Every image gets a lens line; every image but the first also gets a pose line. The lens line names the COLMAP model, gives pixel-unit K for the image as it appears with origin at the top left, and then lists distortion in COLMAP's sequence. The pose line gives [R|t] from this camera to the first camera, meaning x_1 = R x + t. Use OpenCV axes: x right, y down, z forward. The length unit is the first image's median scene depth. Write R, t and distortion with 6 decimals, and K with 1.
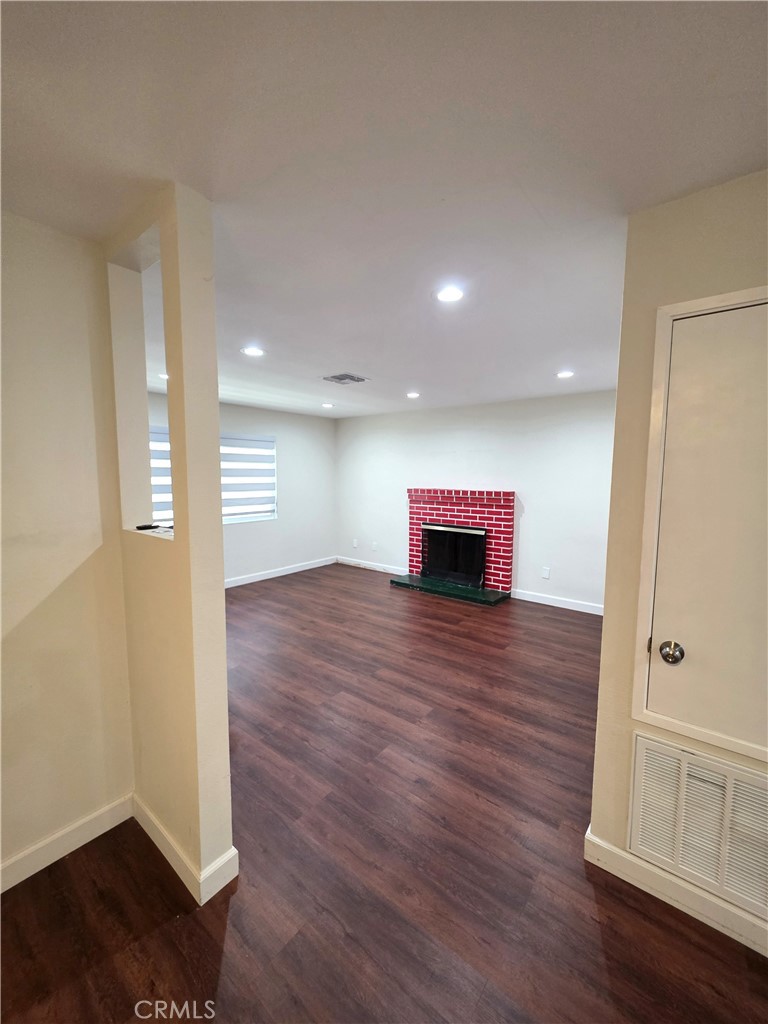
lens RADIAL K [[409.1, 0, 401.5], [0, 409.1, 513.7], [0, 0, 1]] dist [0.002309, 0.000096]
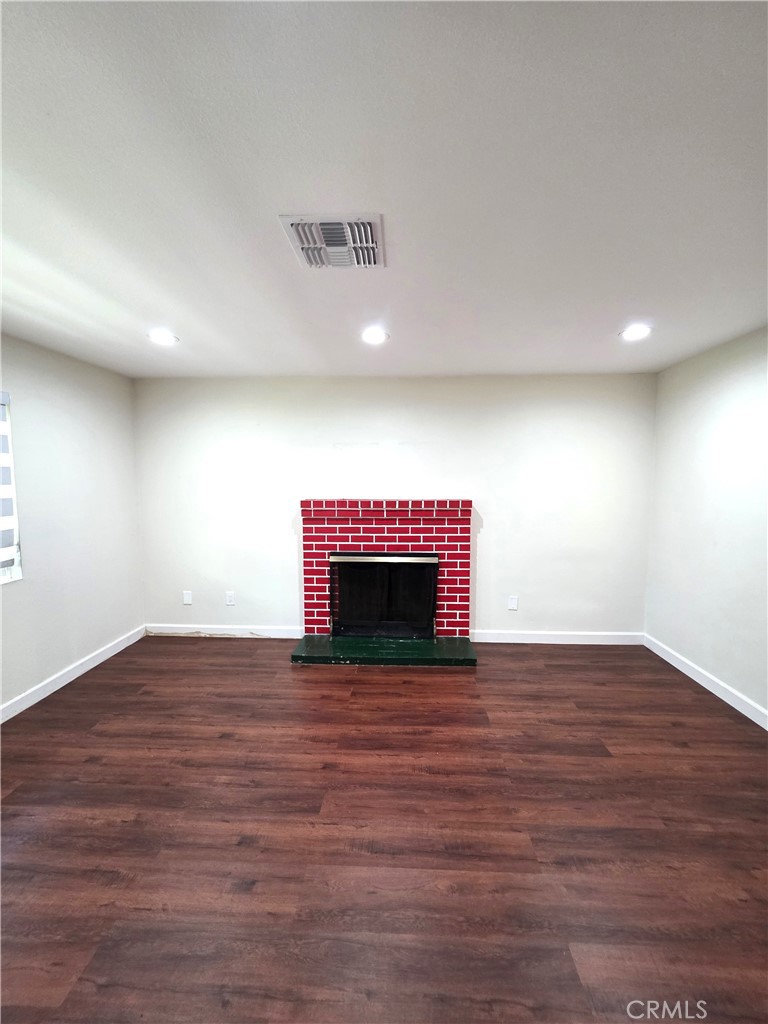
lens RADIAL K [[409.1, 0, 401.5], [0, 409.1, 513.7], [0, 0, 1]] dist [0.002309, 0.000096]
pose [[0.824813, -0.055070, 0.562717, -0.231952], [0.061253, 0.998091, 0.007896, -0.040426], [-0.562078, 0.027956, 0.826612, 0.439710]]
